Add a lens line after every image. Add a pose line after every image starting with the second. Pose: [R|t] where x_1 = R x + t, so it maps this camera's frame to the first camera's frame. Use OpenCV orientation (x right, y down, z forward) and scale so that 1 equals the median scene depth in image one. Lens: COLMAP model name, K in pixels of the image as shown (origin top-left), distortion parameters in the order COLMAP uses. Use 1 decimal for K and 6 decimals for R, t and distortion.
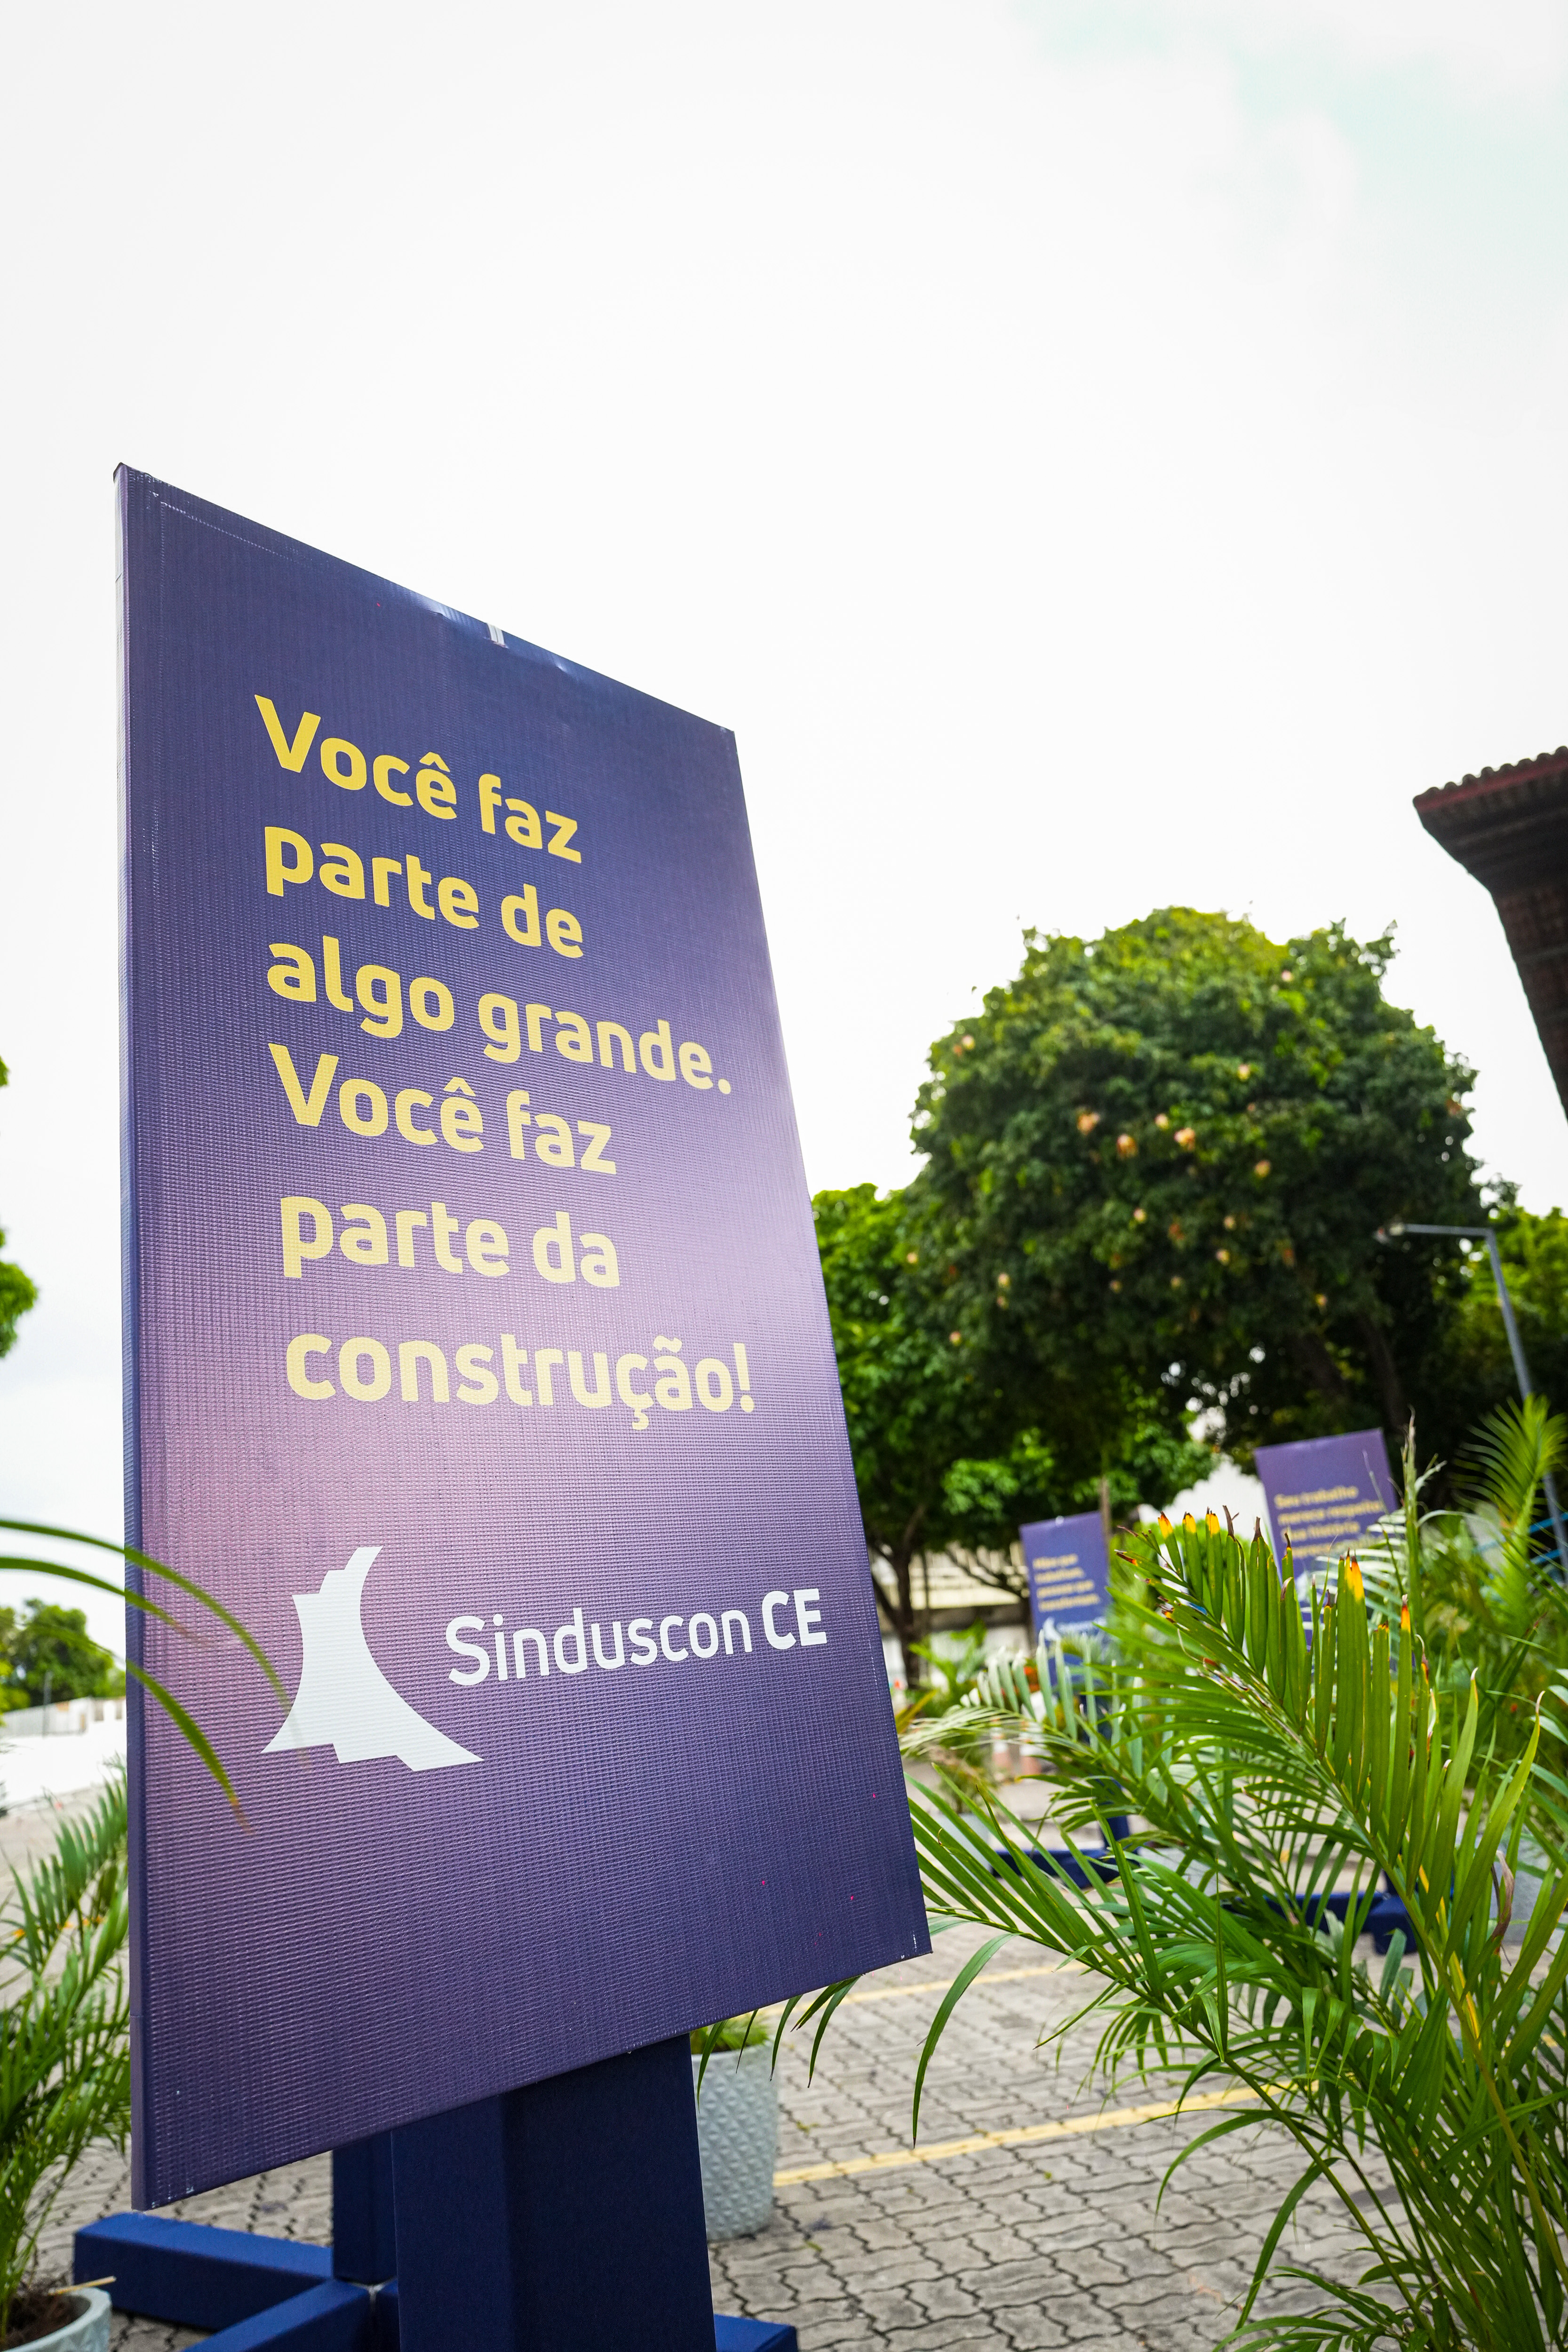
lens RADIAL K [[1548.8, 0, 784.0], [0, 1548.8, 1176.0], [0, 0, 1]] dist [-0.005367, 0.006665]
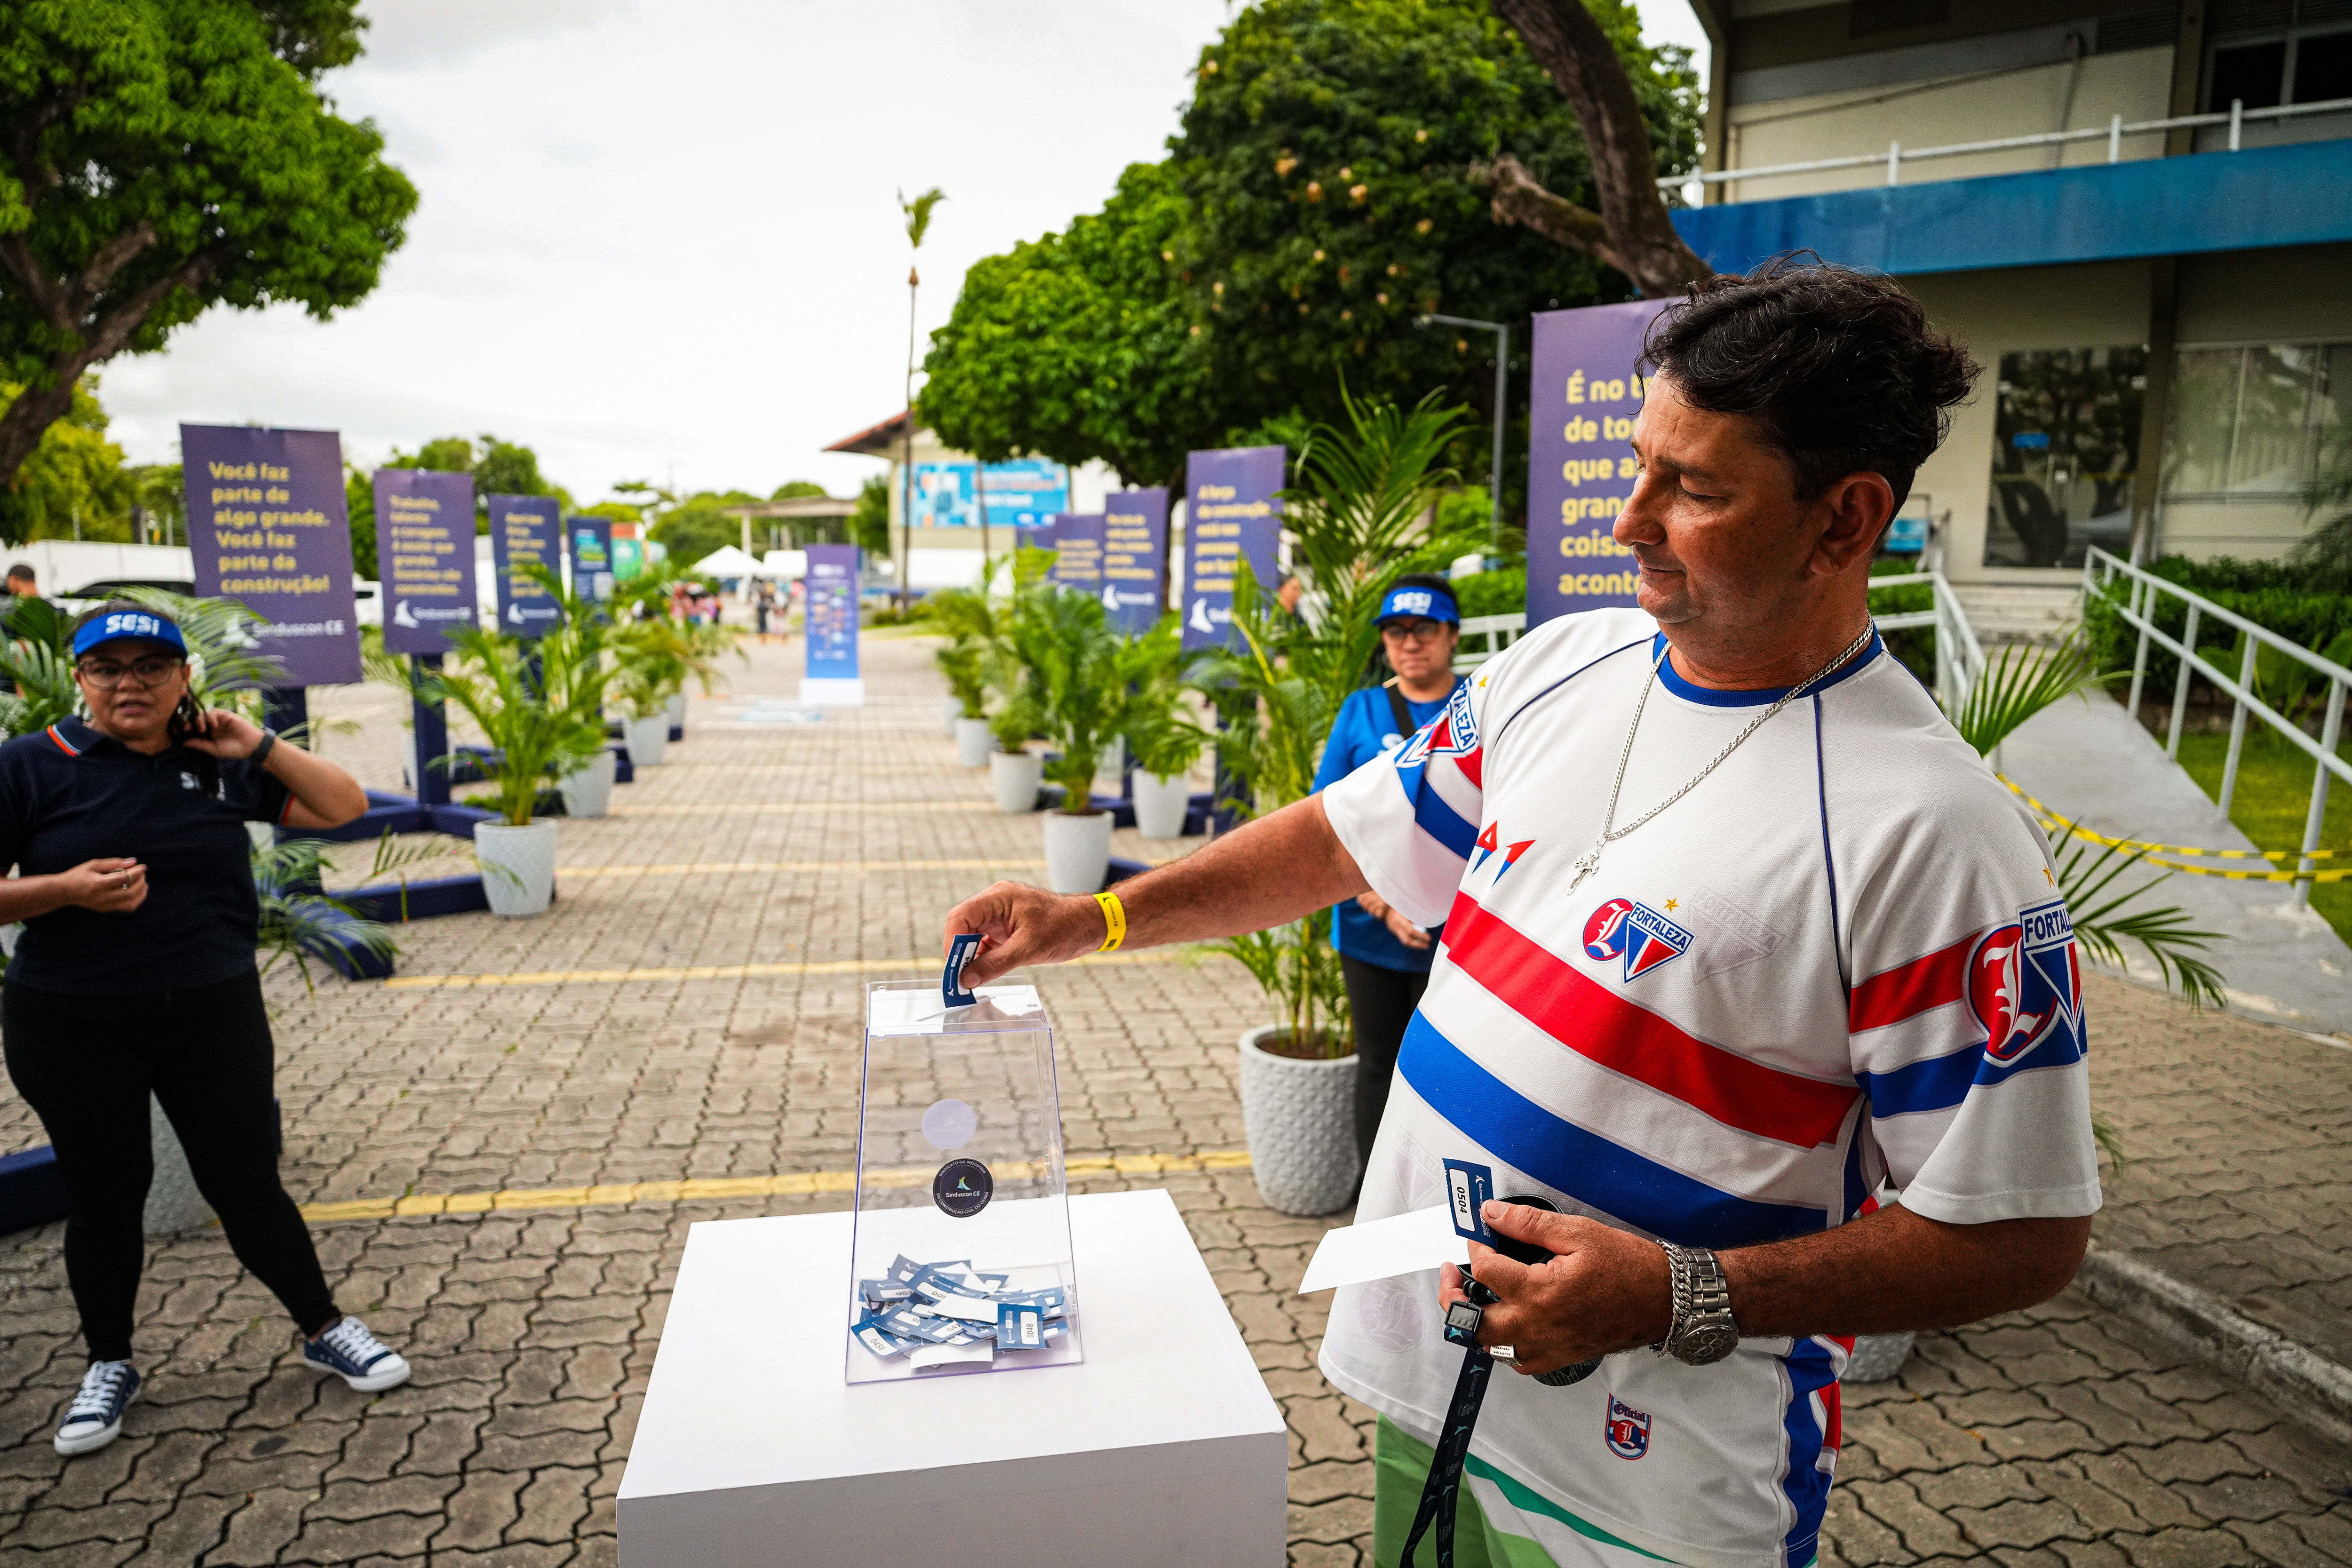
lens RADIAL K [[1543.0, 0, 1165.6], [0, 1543.0, 775.5], [0, 0, 1]] dist [-0.004841, -0.000640]
pose [[0.992972, 0.116674, -0.019834, 0.182880], [-0.096945, 0.898021, 0.429138, -0.110703], [0.067881, -0.424199, 0.903021, -0.234485]]
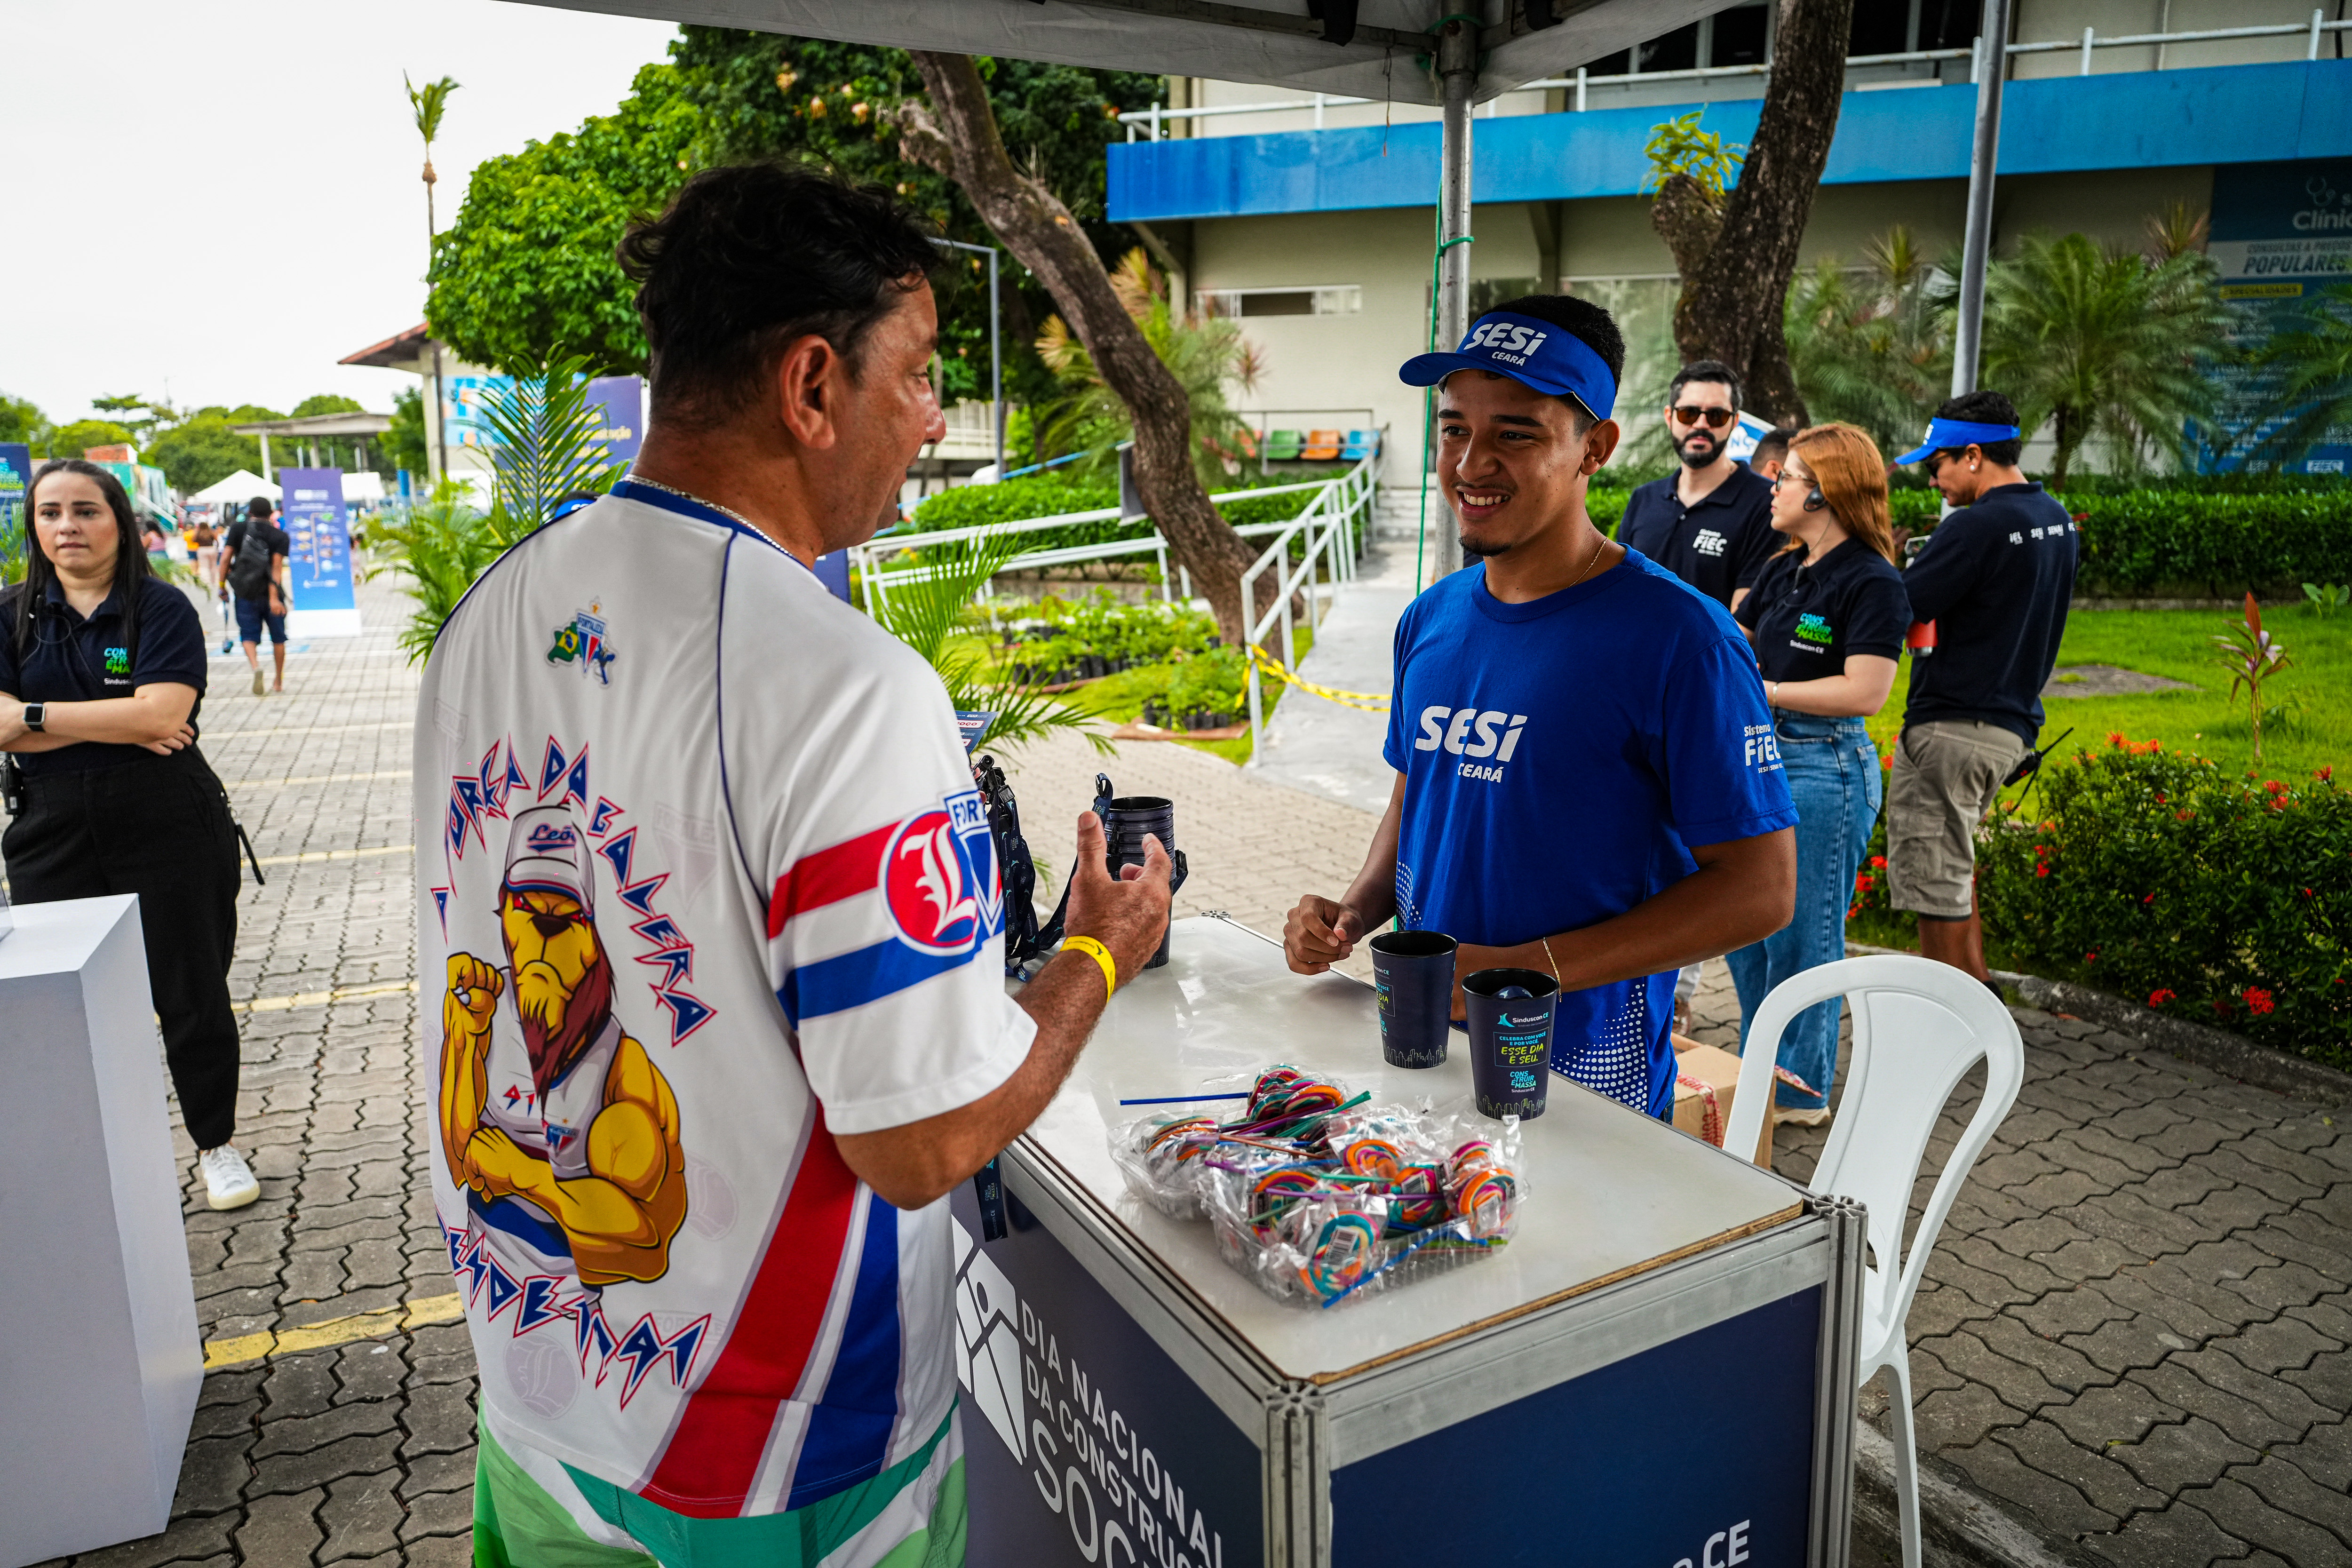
lens RADIAL K [[1543.0, 0, 1165.6], [0, 1543.0, 775.5], [0, 0, 1]] dist [-0.004841, -0.000640]
pose [[0.972034, 0.055303, 0.228237, 0.236958], [-0.154995, 0.881216, 0.446581, -0.134435], [-0.176429, -0.469468, 0.865143, -0.289259]]
